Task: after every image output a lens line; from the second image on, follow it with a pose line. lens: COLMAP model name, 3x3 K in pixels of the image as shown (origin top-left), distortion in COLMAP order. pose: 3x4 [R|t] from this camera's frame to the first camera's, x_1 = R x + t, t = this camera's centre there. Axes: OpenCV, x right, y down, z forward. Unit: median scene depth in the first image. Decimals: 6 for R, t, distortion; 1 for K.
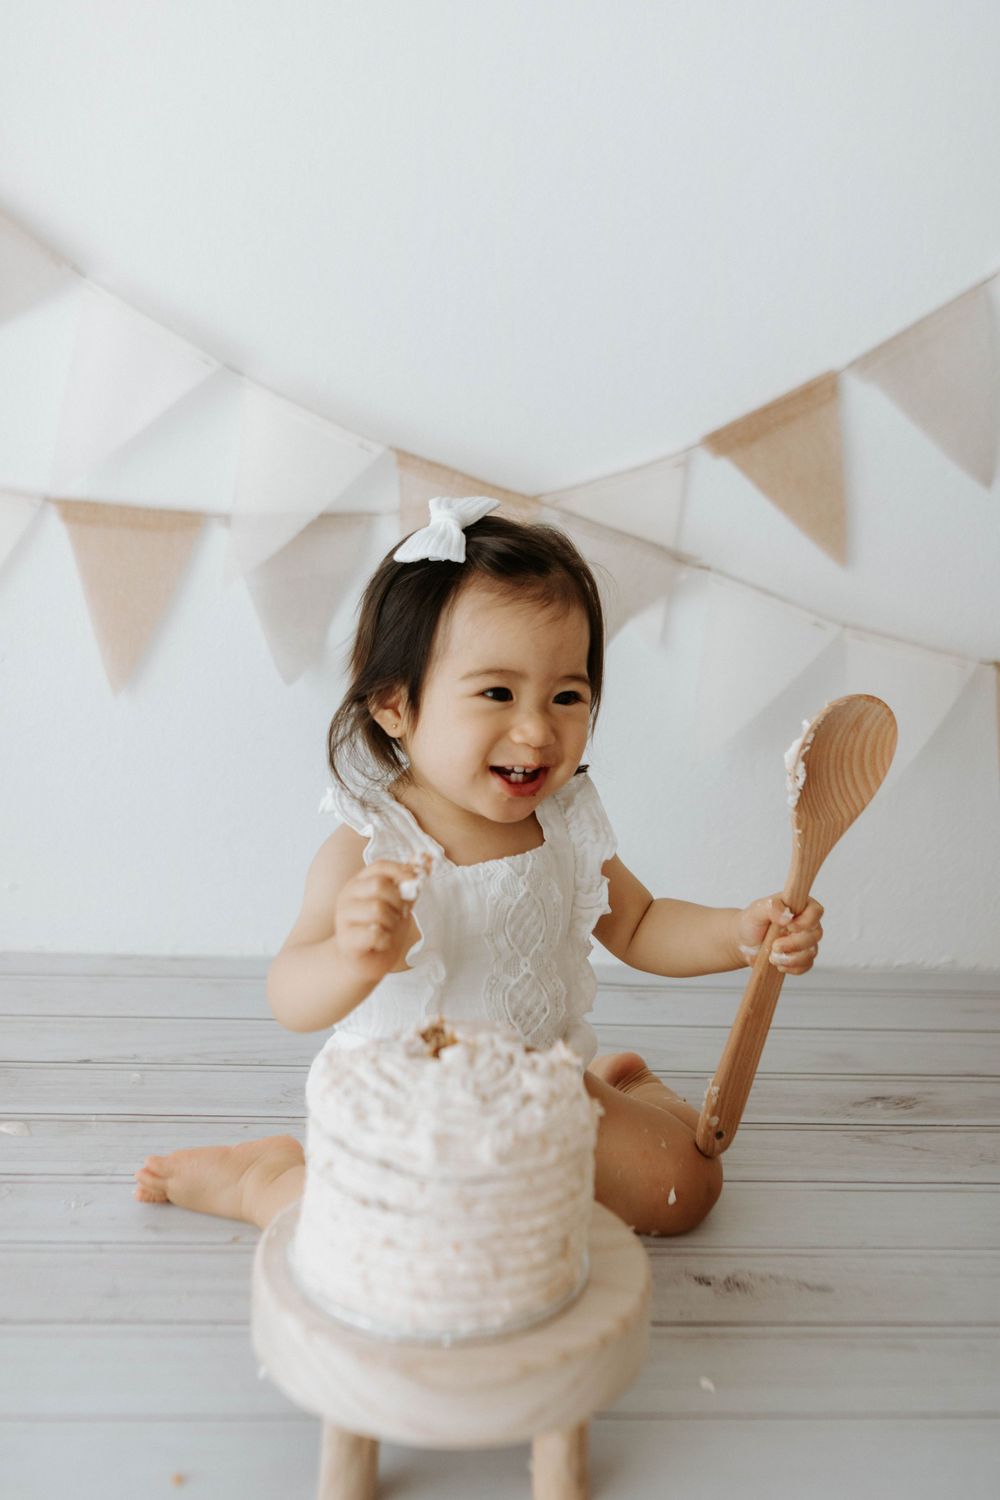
lens RADIAL K [[1685.7, 0, 499.7], [0, 1685.7, 748.2], [0, 0, 1]] dist [-0.007379, -0.002407]
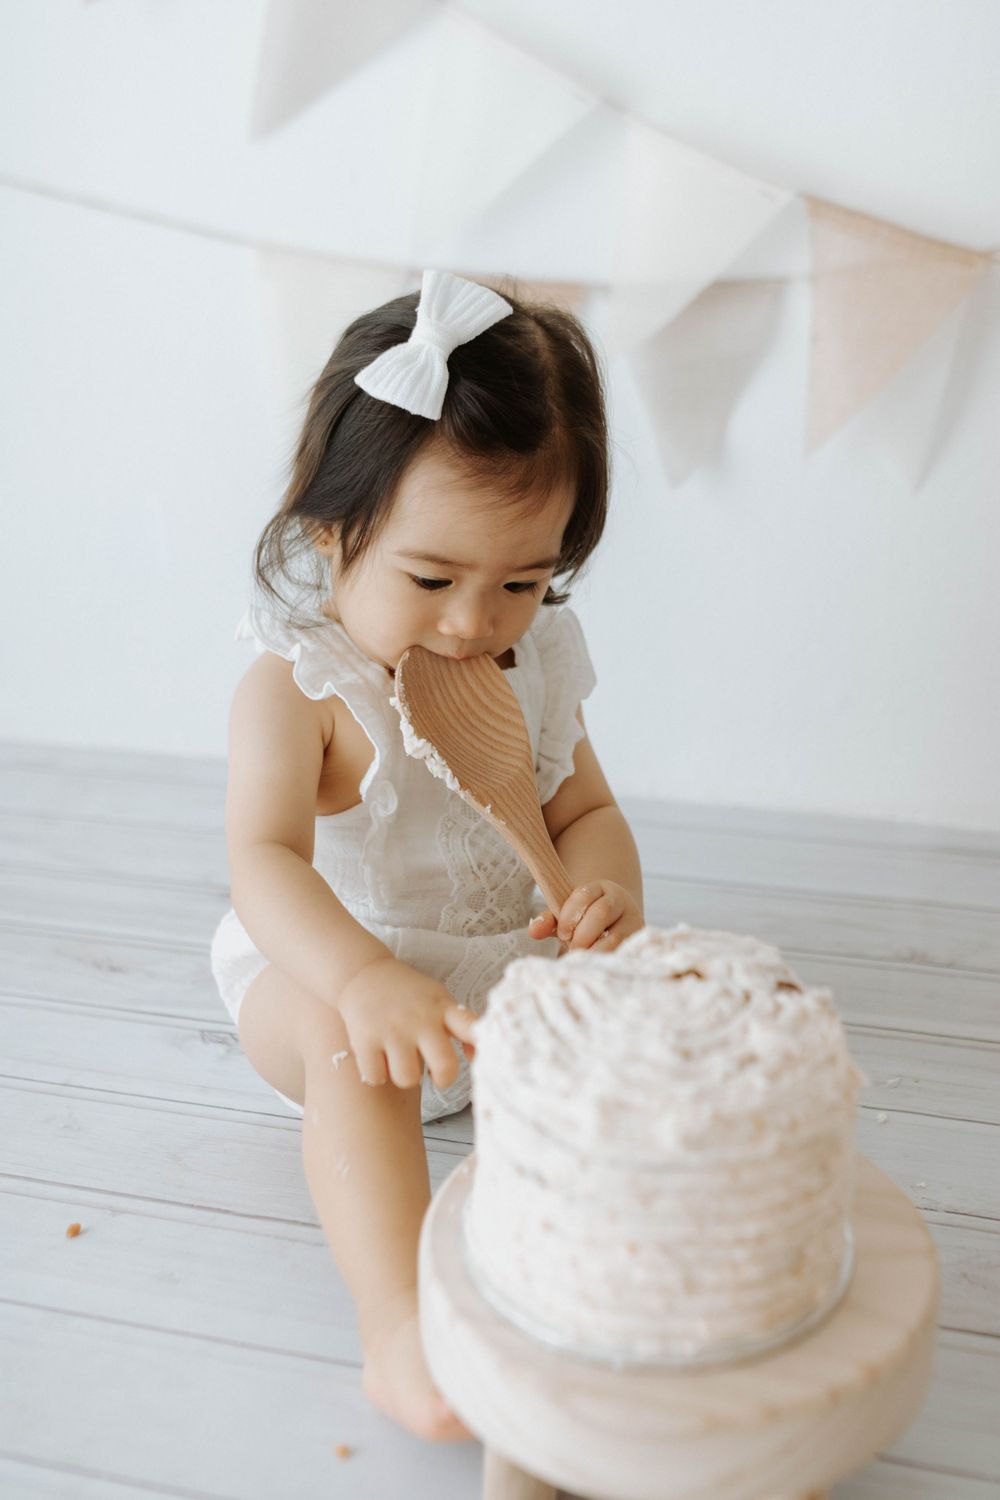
lens RADIAL K [[1653.4, 0, 539.0], [0, 1653.4, 746.2], [0, 0, 1]] dist [-0.002214, 0.006103]
pose [[0.946209, 0.063190, -0.317327, 0.151169], [-0.026407, 0.992554, 0.118907, -0.009798], [0.322478, -0.104131, 0.940832, 0.317115]]
